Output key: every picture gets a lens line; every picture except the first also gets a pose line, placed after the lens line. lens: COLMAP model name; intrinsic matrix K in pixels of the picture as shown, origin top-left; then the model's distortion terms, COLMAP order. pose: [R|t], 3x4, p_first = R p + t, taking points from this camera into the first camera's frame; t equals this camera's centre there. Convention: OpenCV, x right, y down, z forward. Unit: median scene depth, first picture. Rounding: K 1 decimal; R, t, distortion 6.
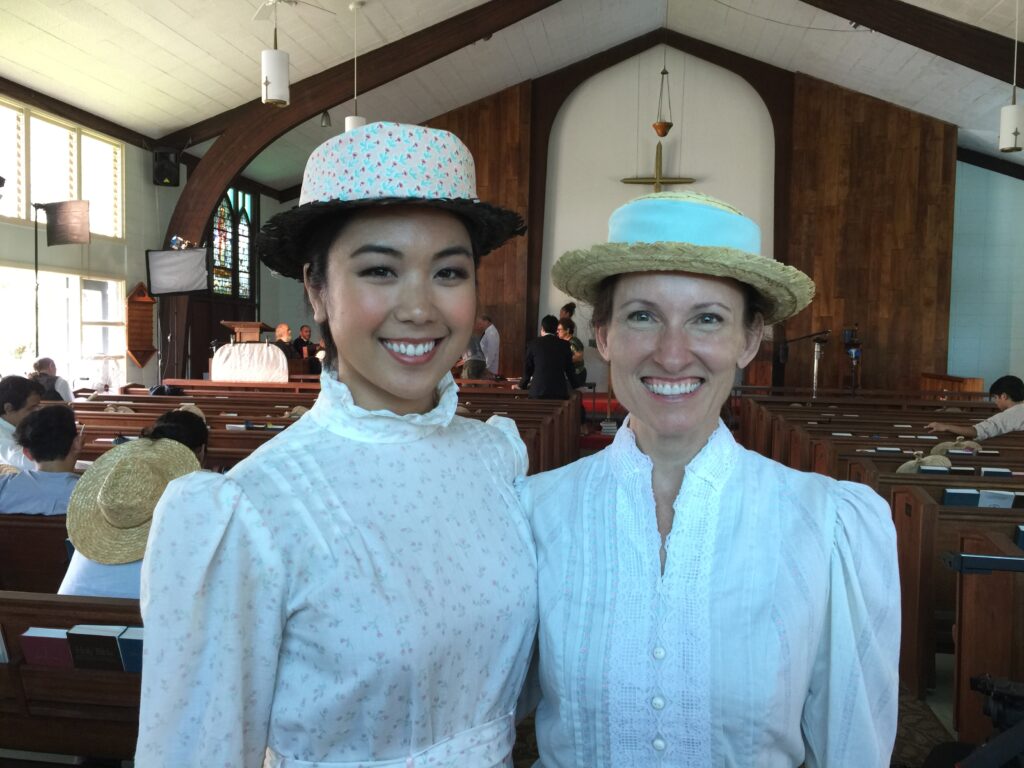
lens RADIAL K [[876.5, 0, 510.8], [0, 876.5, 381.9], [0, 0, 1]] dist [0.086515, -0.113243]
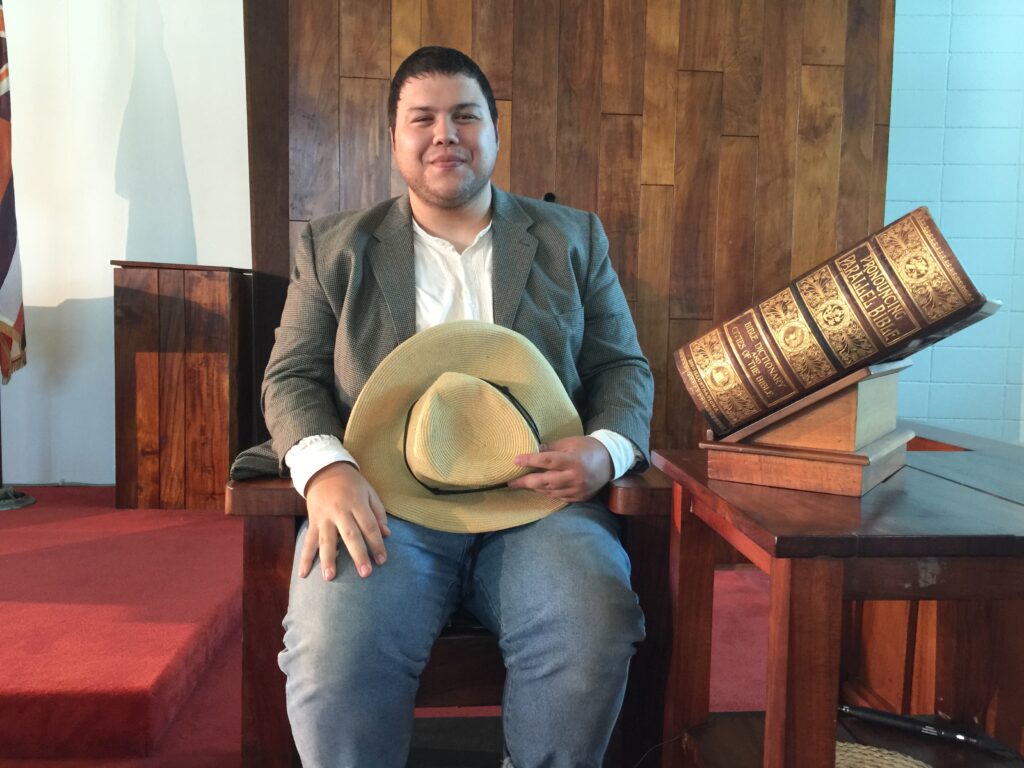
lens RADIAL K [[876.5, 0, 515.2], [0, 876.5, 378.0], [0, 0, 1]] dist [0.086515, -0.113243]
pose [[0.971589, -0.011035, 0.236416, 0.320605], [0.008382, 0.999890, 0.012224, -0.019200], [-0.236525, -0.009895, 0.971575, 0.763549]]
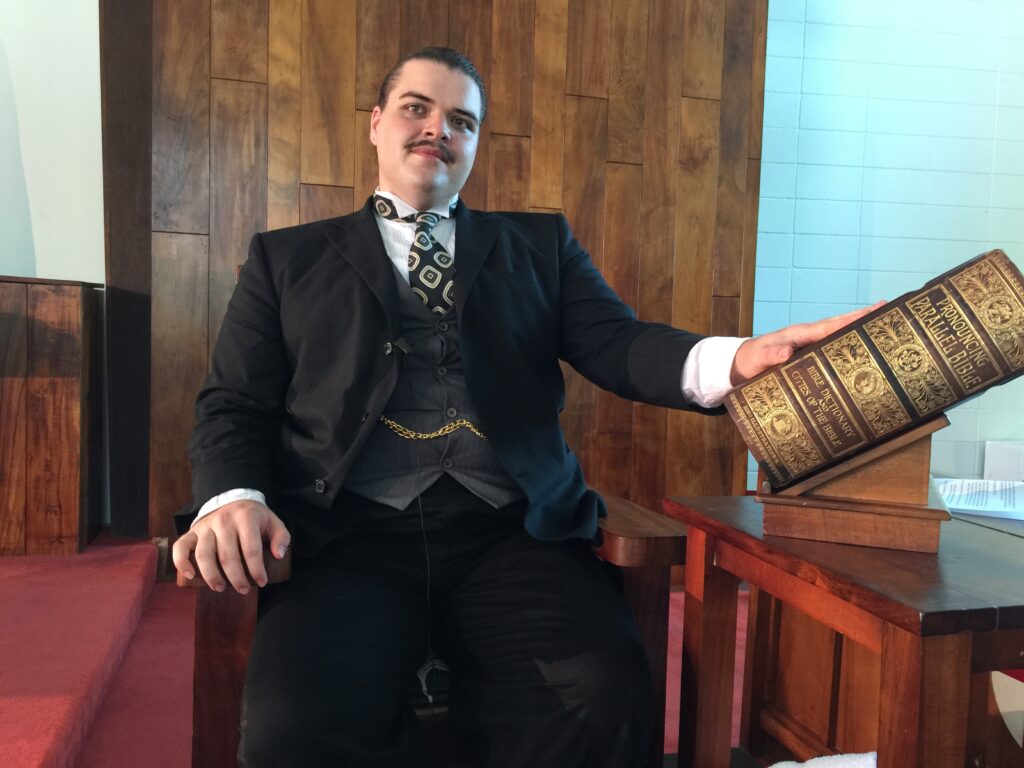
lens RADIAL K [[876.5, 0, 511.1], [0, 876.5, 382.4], [0, 0, 1]] dist [0.086515, -0.113243]
pose [[0.911352, -0.007584, 0.411557, 0.308238], [0.008634, 0.999962, -0.000693, -0.021549], [-0.411536, 0.004185, 0.911384, 0.776746]]
